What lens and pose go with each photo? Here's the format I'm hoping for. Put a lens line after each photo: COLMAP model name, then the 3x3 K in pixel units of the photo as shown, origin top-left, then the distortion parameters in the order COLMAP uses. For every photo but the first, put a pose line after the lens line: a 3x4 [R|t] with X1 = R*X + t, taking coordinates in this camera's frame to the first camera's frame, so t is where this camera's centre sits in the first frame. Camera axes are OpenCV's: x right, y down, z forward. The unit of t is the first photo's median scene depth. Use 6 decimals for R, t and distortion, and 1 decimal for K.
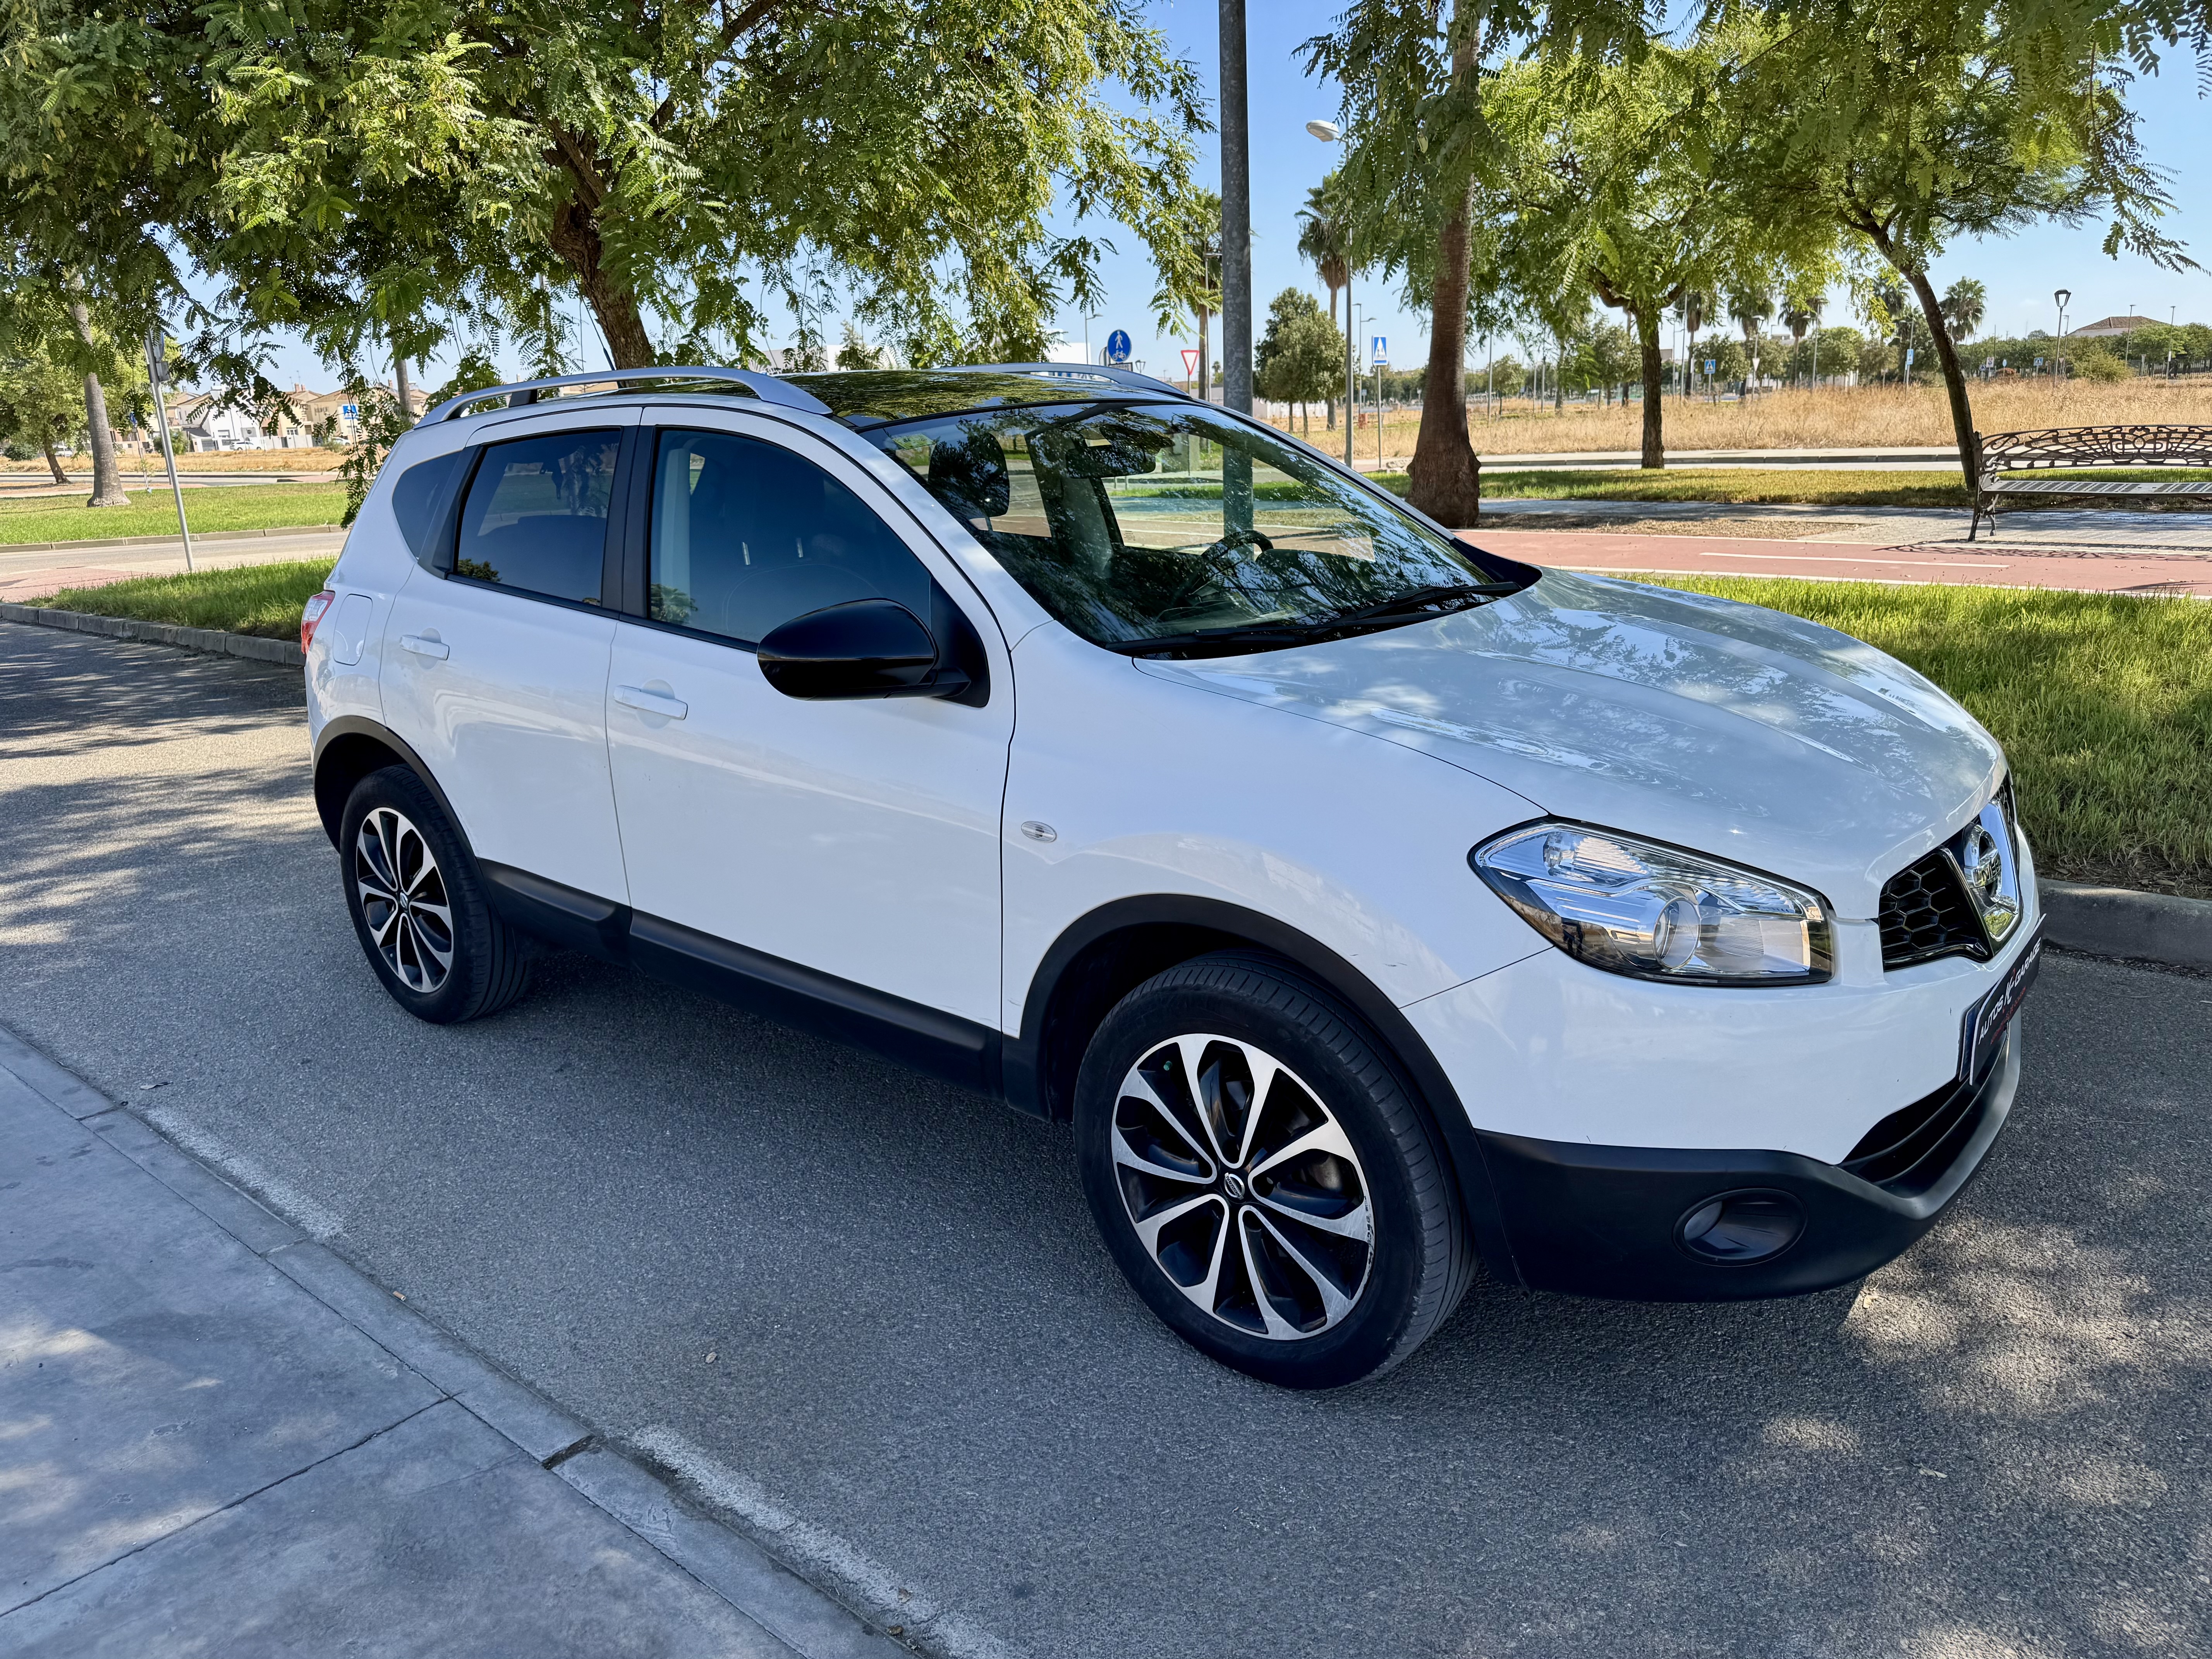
lens RADIAL K [[1558.0, 0, 1090.4], [0, 1558.0, 825.8], [0, 0, 1]] dist [0.007552, -0.014881]
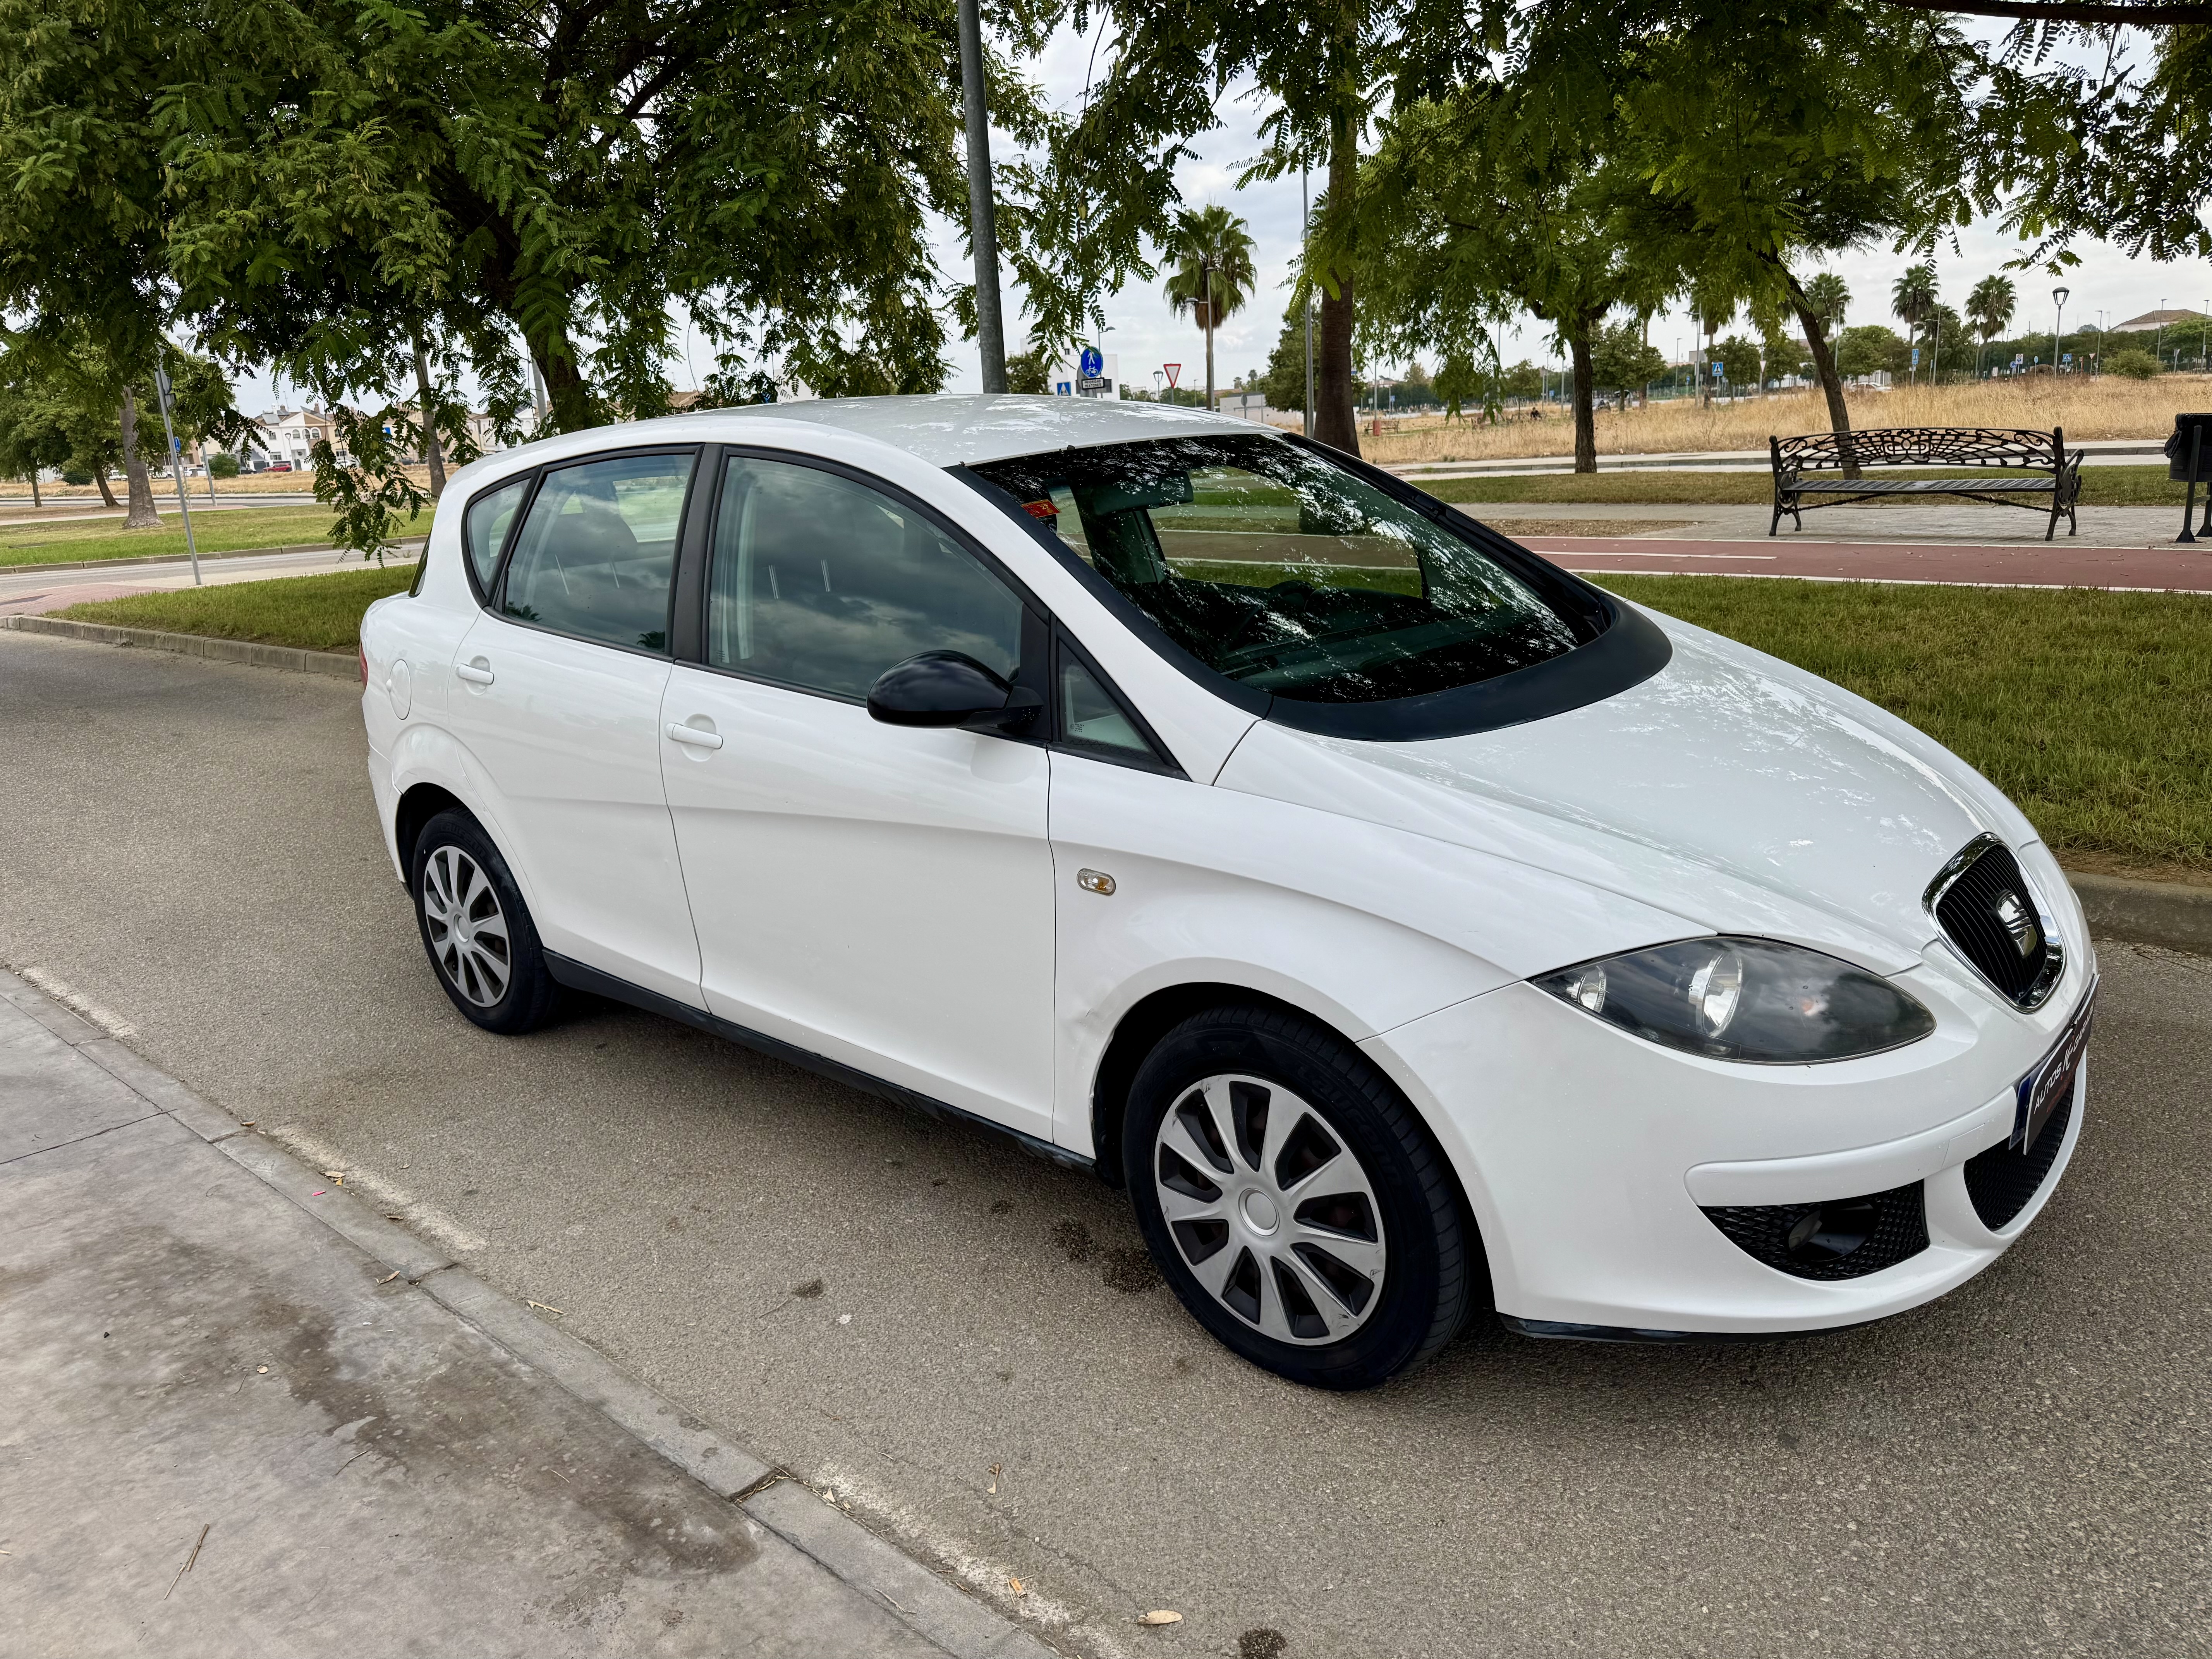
lens RADIAL K [[1558.0, 0, 1089.8], [0, 1558.0, 825.8], [0, 0, 1]] dist [0.007552, -0.014881]
pose [[0.999559, -0.007600, -0.028722, 0.094162], [0.007421, 0.999952, -0.006342, 0.019244], [0.028768, 0.006126, 0.999567, -0.085468]]
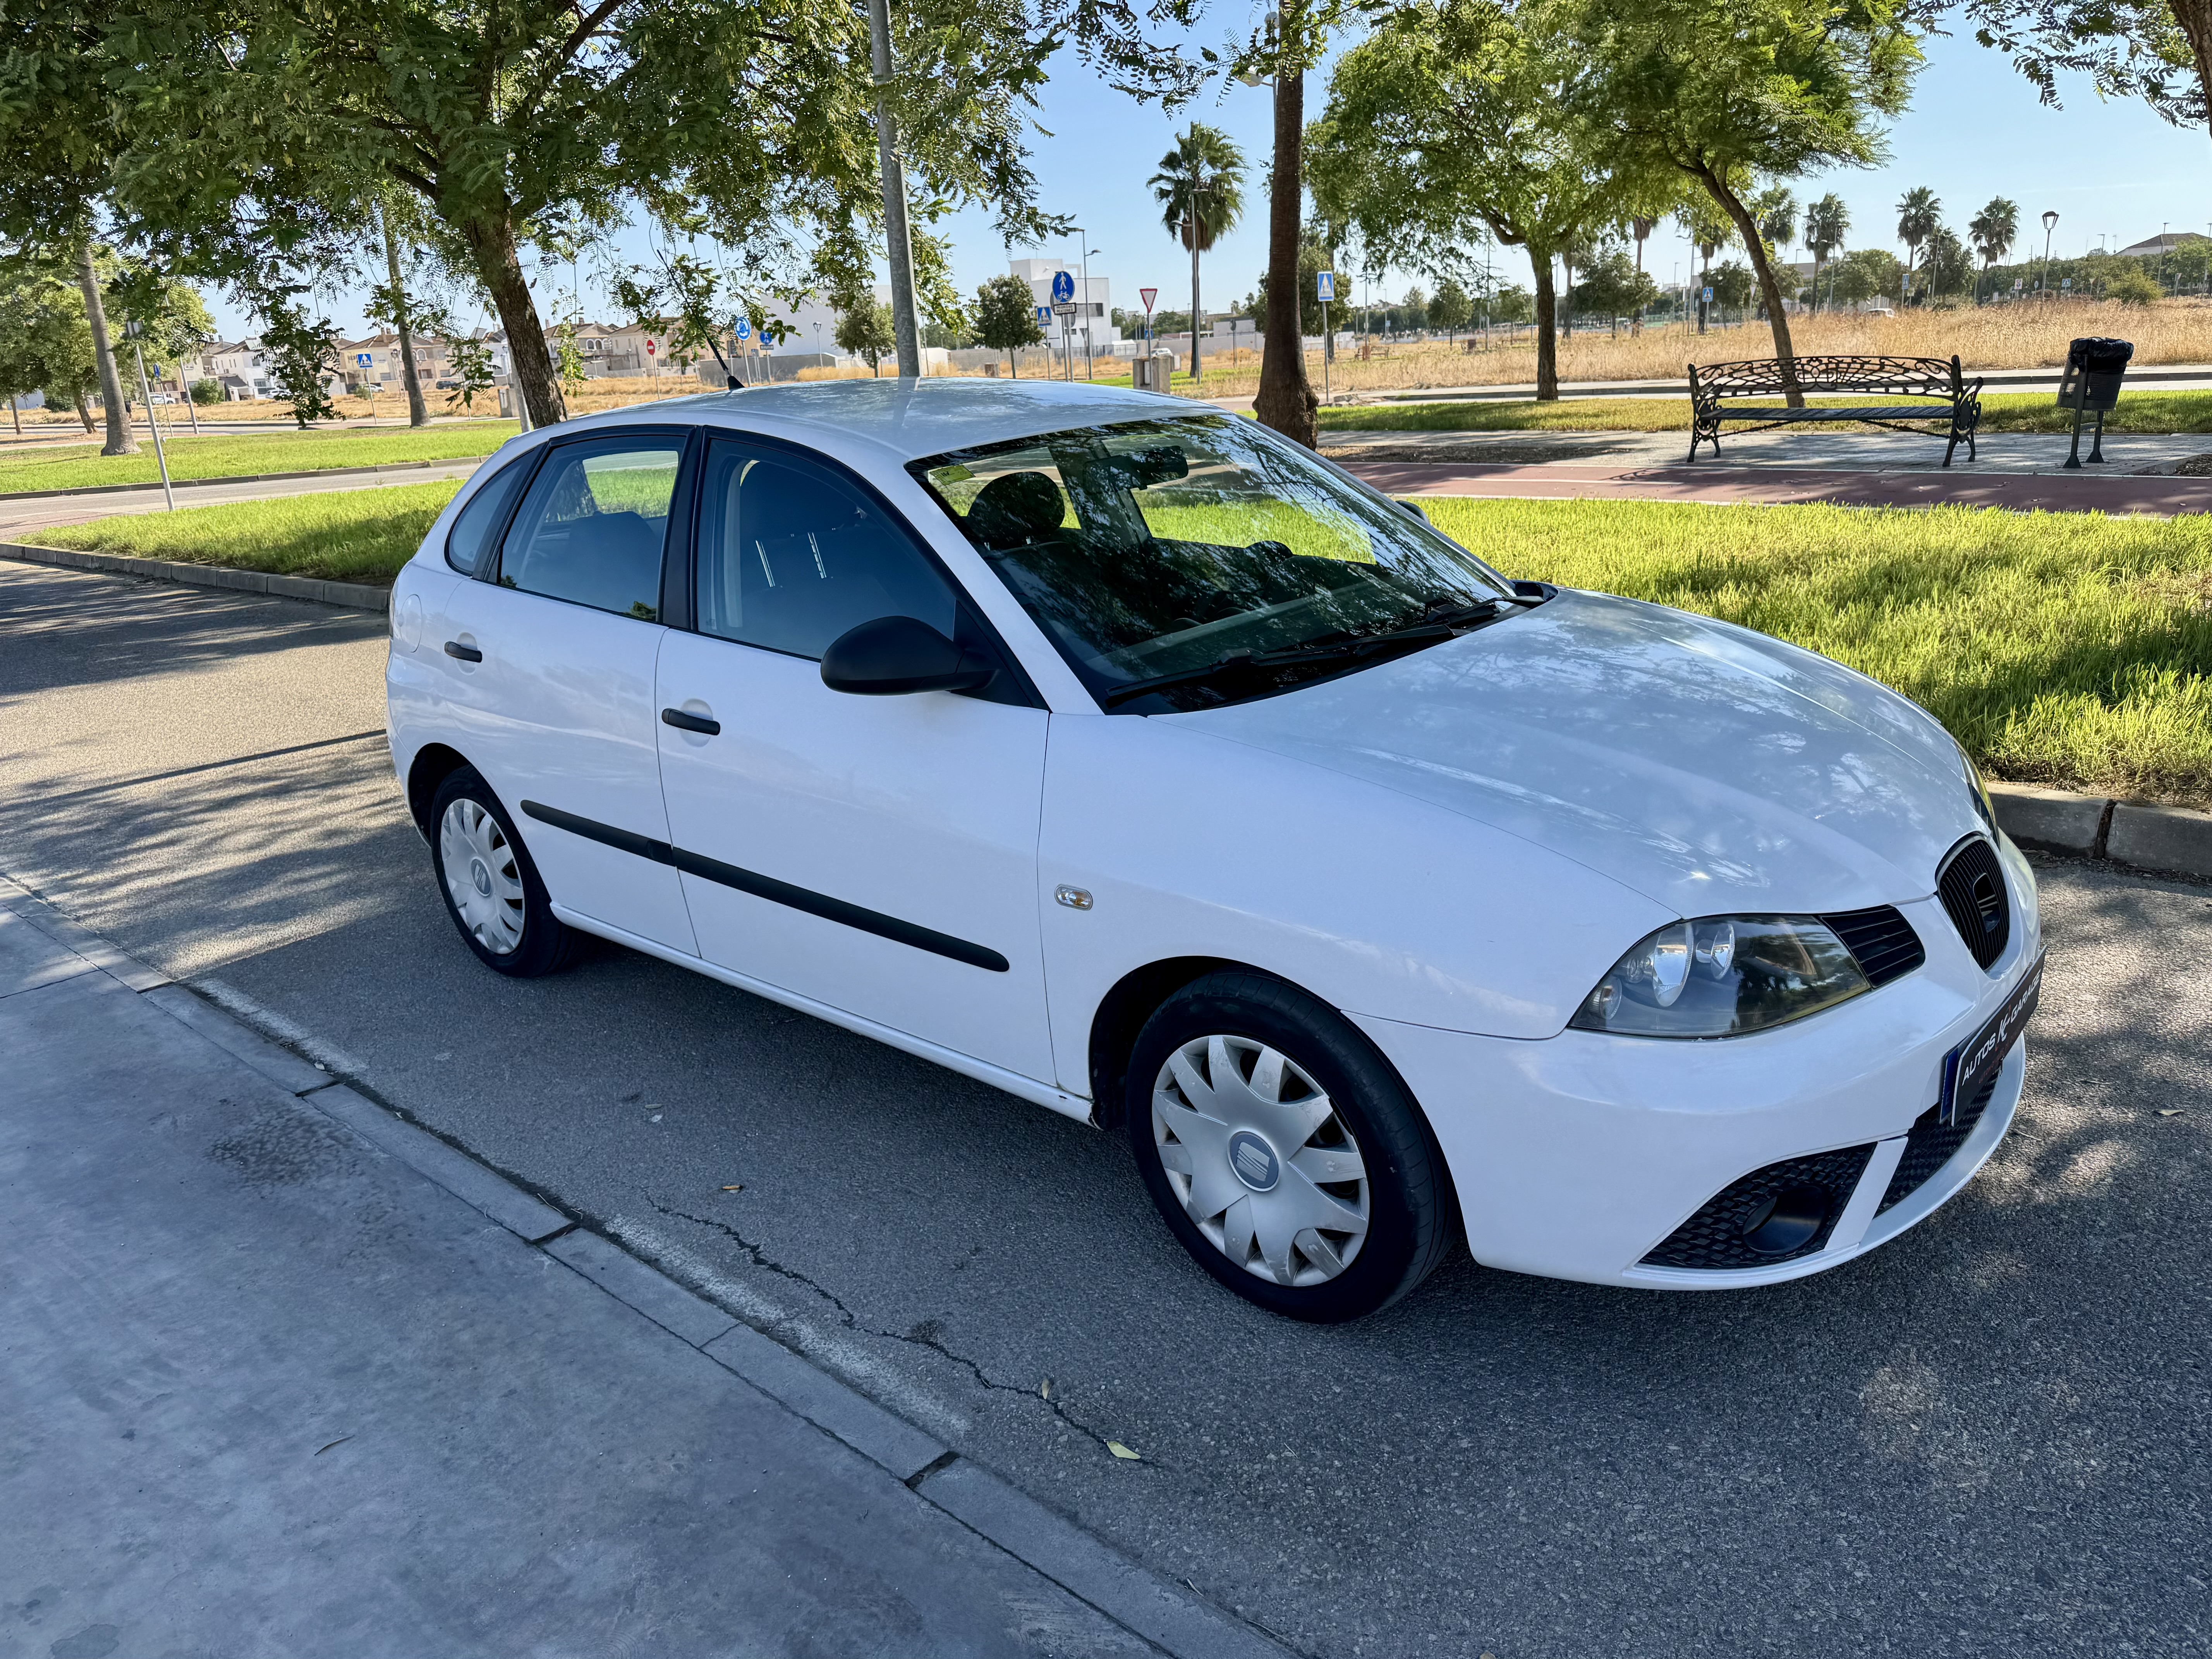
lens RADIAL K [[1558.0, 0, 1093.3], [0, 1558.0, 832.9], [0, 0, 1]] dist [0.007552, -0.014881]
pose [[0.999659, -0.006905, -0.025201, 0.129247], [0.007961, 0.999082, 0.042081, 0.027639], [0.024887, -0.042267, 0.998796, -0.120556]]
